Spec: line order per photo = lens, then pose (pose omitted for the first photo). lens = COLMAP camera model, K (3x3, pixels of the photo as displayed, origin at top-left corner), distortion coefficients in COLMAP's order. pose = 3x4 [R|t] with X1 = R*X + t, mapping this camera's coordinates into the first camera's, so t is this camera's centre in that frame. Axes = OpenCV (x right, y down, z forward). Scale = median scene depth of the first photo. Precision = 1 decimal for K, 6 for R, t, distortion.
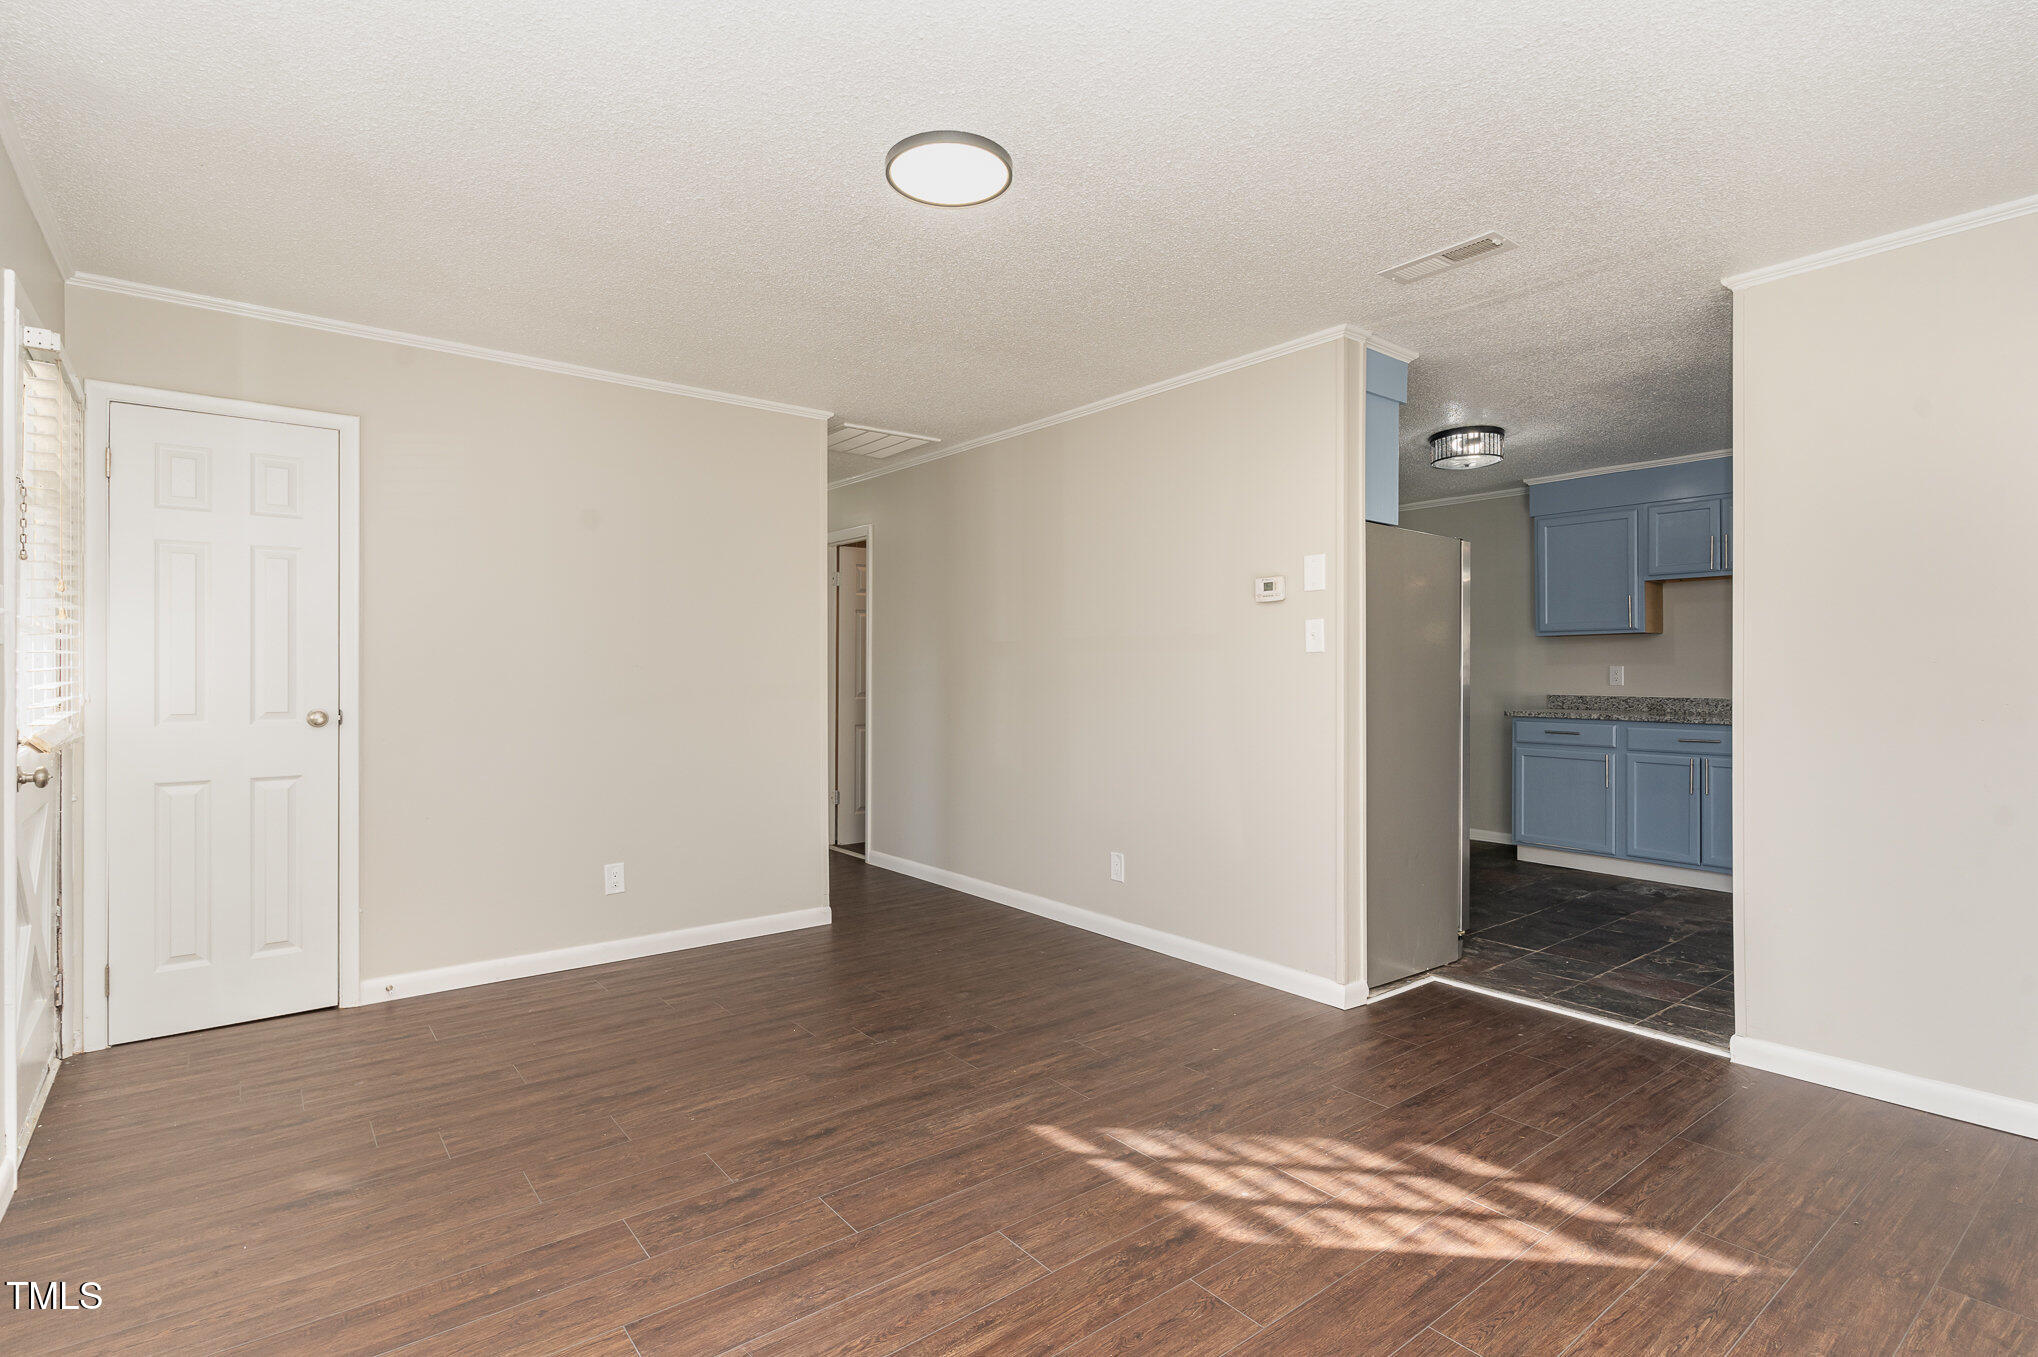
lens RADIAL K [[970.1, 0, 973.1], [0, 970.1, 671.5], [0, 0, 1]] dist [0.003036, -0.000431]
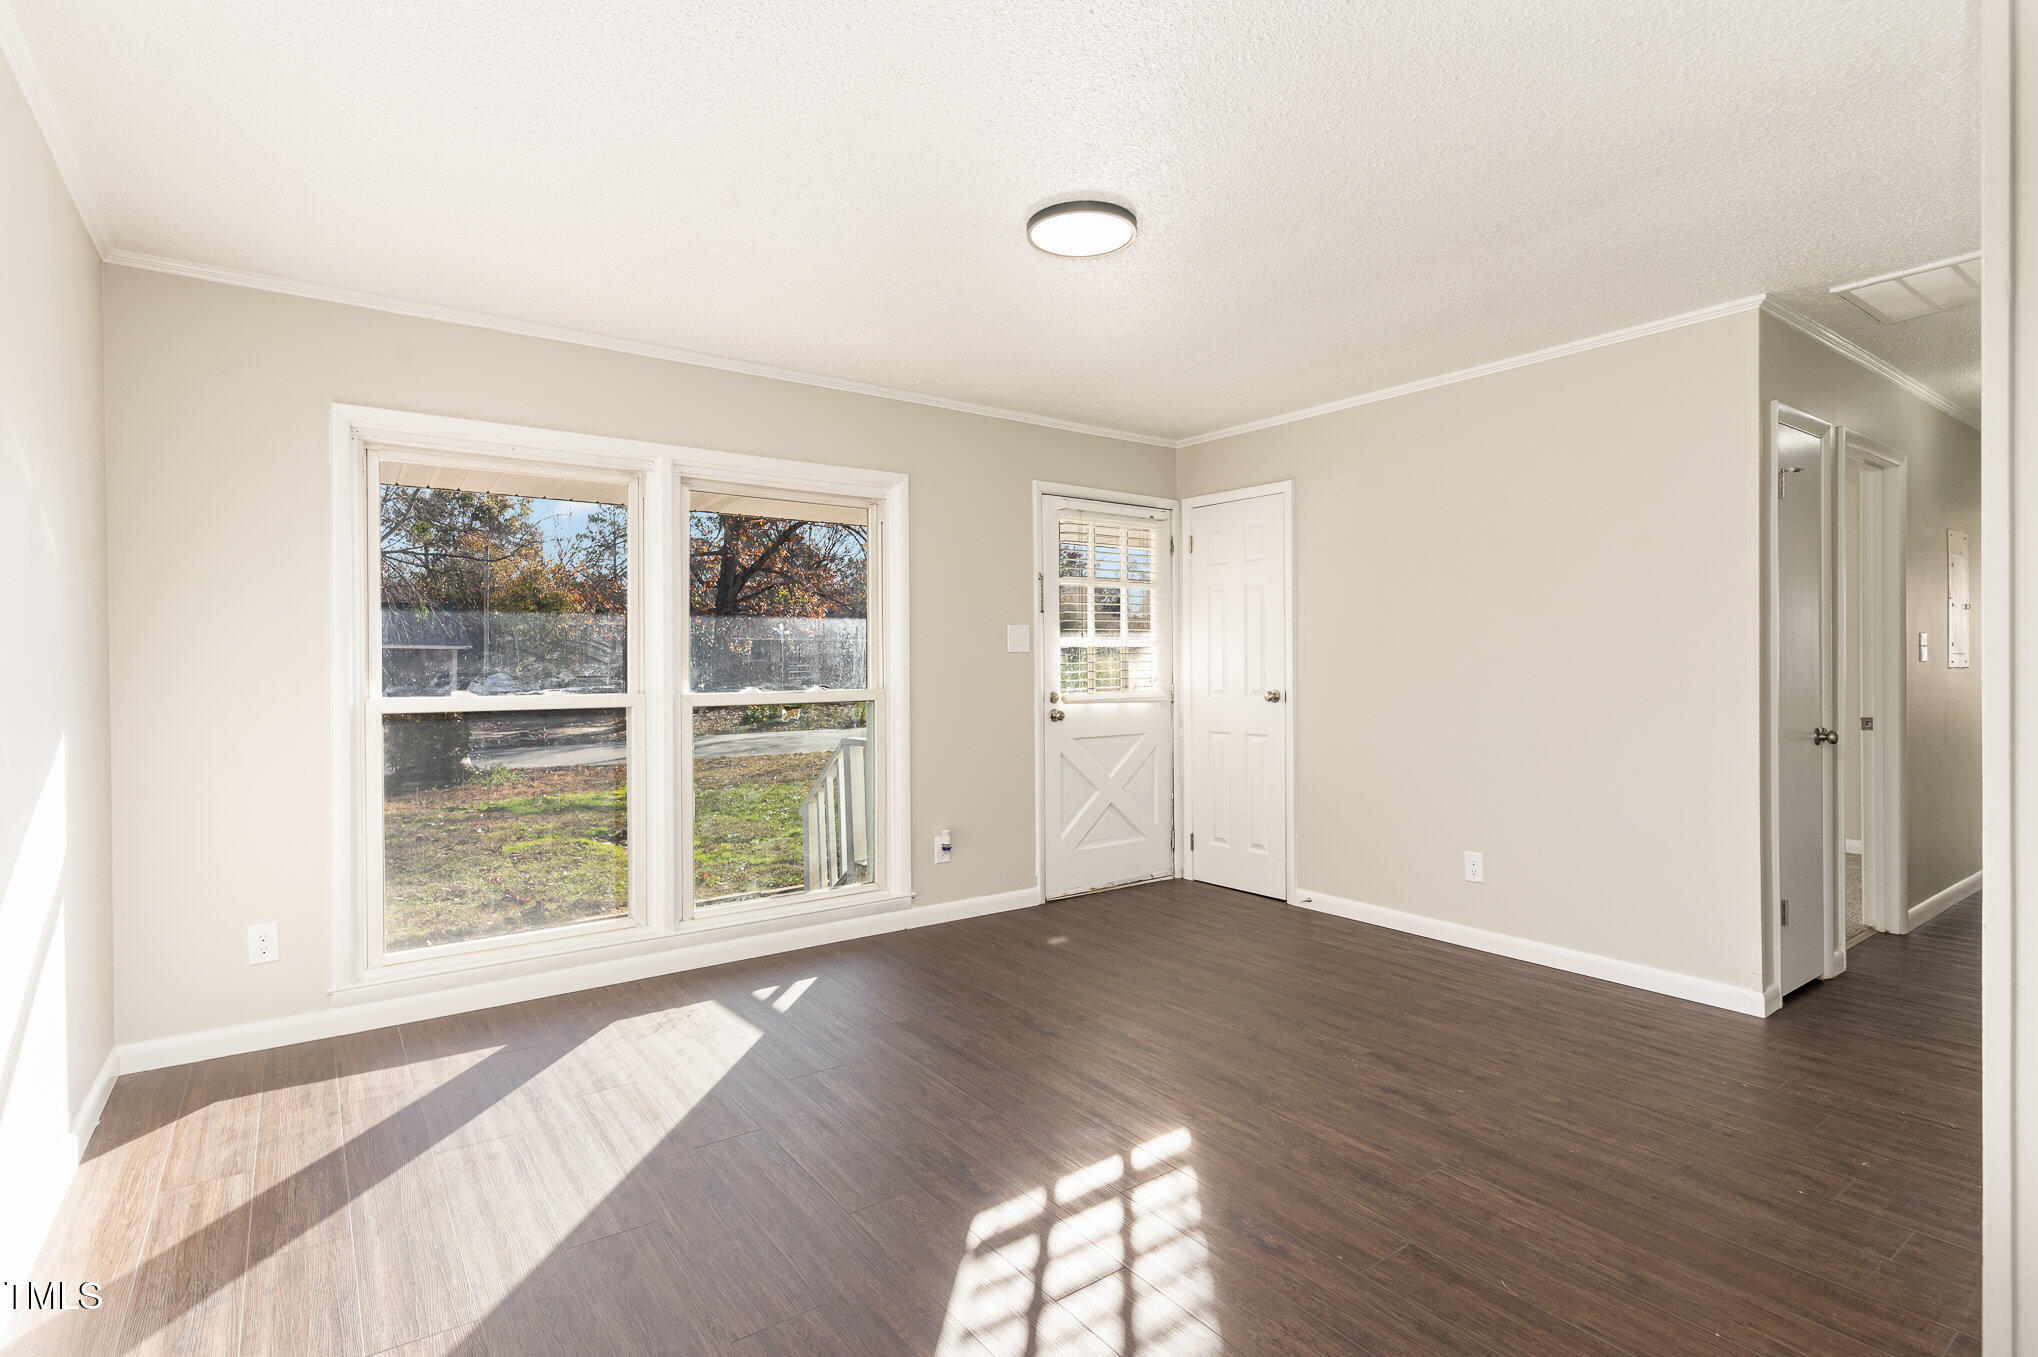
lens RADIAL K [[974.3, 0, 1020.0], [0, 974.3, 664.9], [0, 0, 1]] dist [0.002593, 0.000693]
pose [[-0.001155, -0.000568, -0.999999, 0.898631], [0.001243, 0.999999, -0.000570, 0.002909], [0.999999, -0.001244, -0.001154, 0.729343]]
